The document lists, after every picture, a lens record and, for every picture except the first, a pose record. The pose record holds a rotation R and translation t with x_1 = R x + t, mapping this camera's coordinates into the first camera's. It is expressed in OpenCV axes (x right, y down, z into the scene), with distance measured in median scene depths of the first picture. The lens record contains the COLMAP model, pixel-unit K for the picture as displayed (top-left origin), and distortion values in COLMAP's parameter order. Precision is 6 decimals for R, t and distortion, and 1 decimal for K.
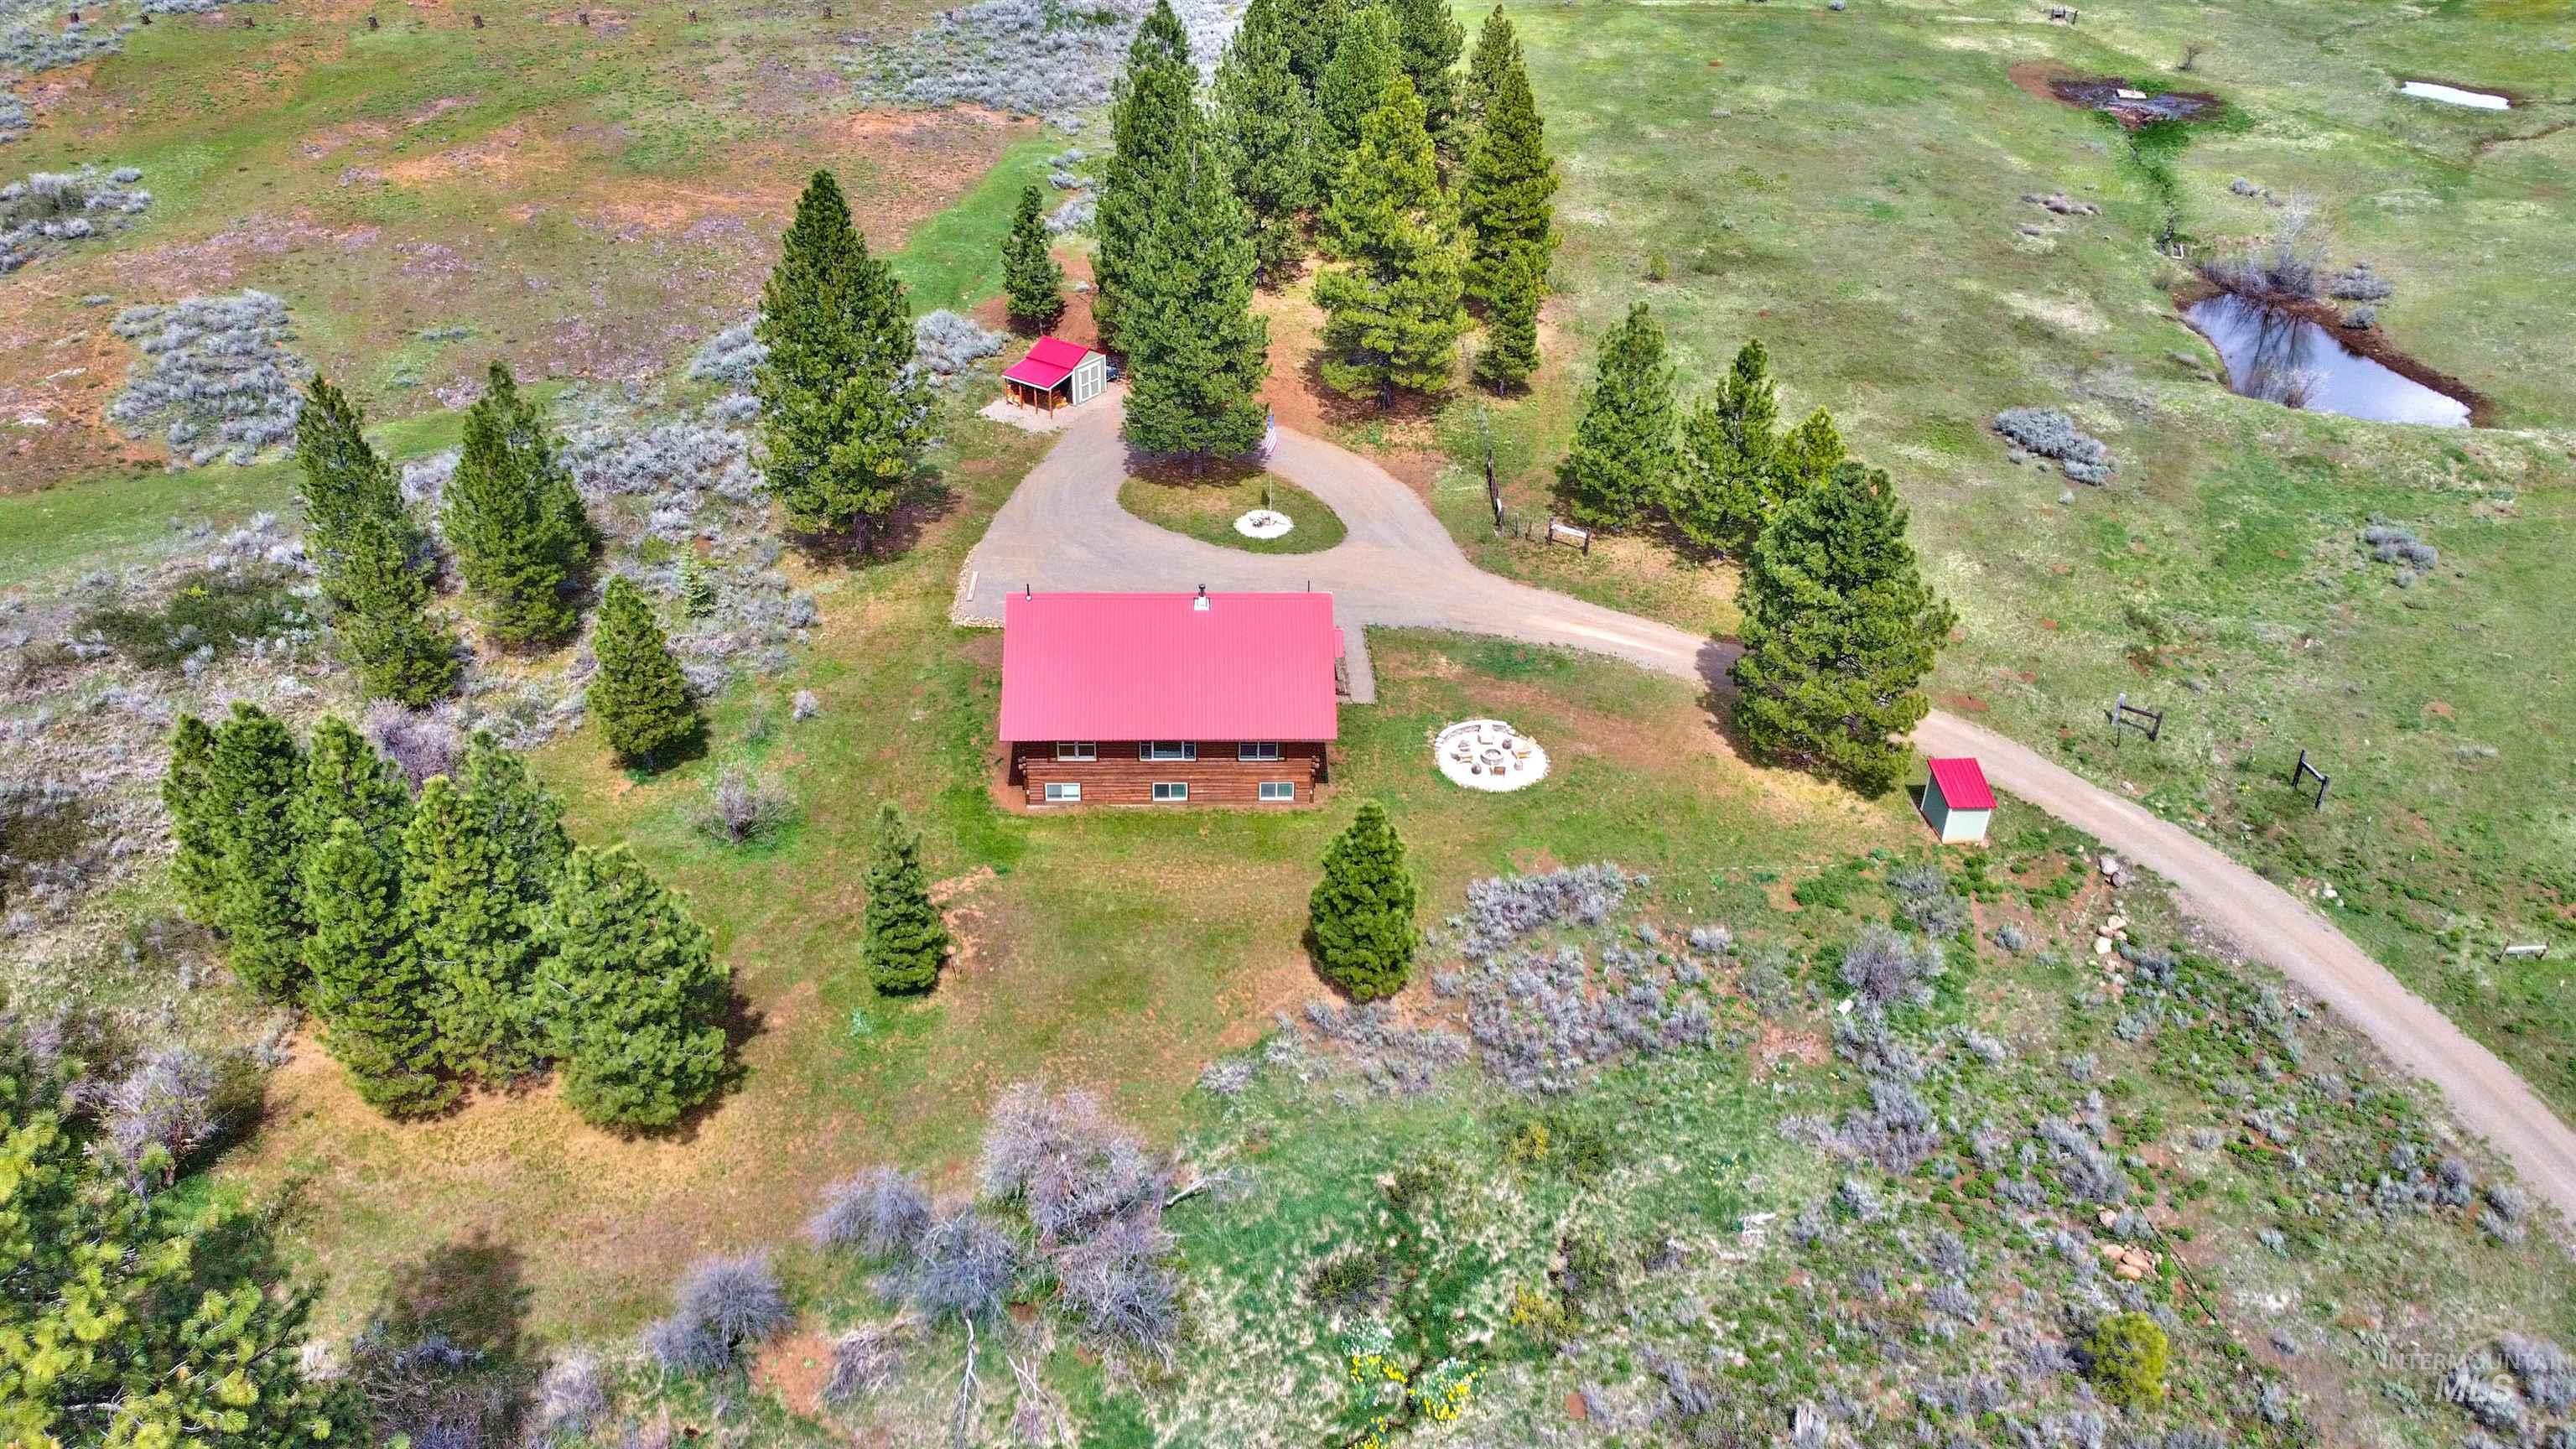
lens RADIAL K [[1946.3, 0, 1292.3], [0, 1946.3, 722.4], [0, 0, 1]] dist [0.010420, 0.001270]
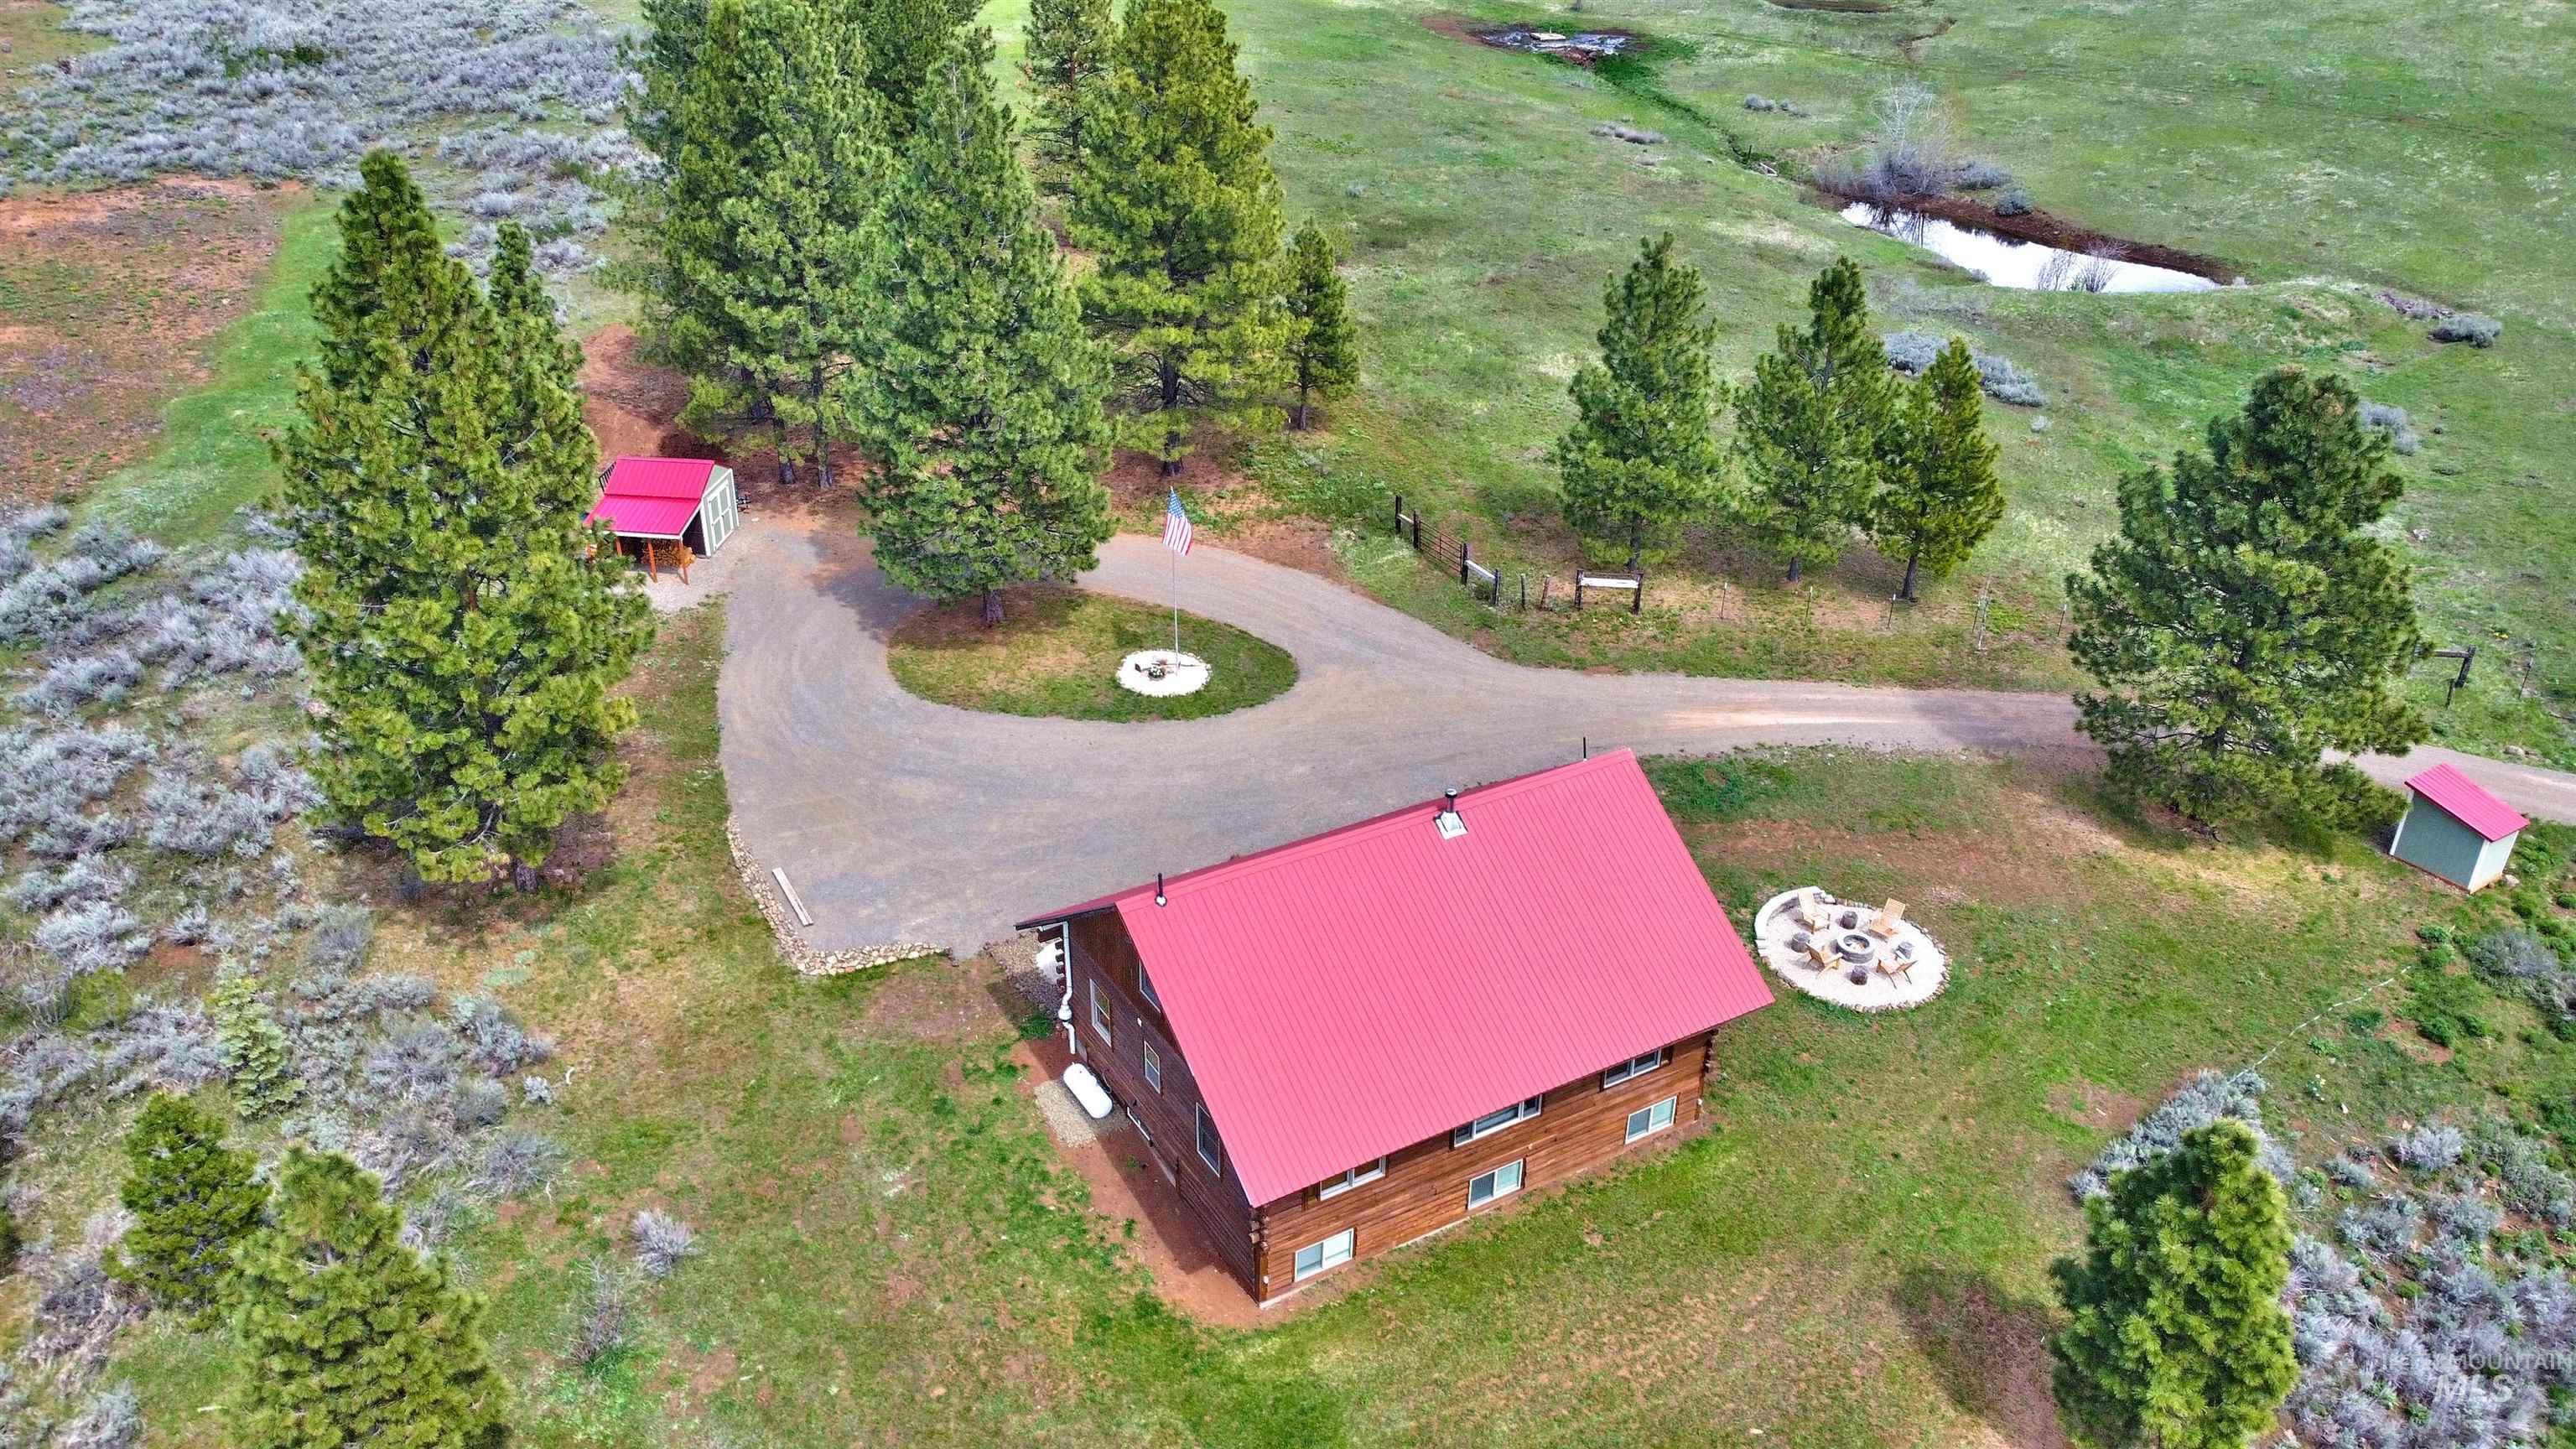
lens RADIAL K [[1946.3, 0, 1280.7], [0, 1946.3, 728.3], [0, 0, 1]] dist [0.010420, 0.001270]
pose [[0.882597, -0.228556, 0.410834, -0.240545], [0.245169, 0.969398, 0.012600, -0.083458], [-0.401141, 0.089603, 0.911623, 0.421163]]
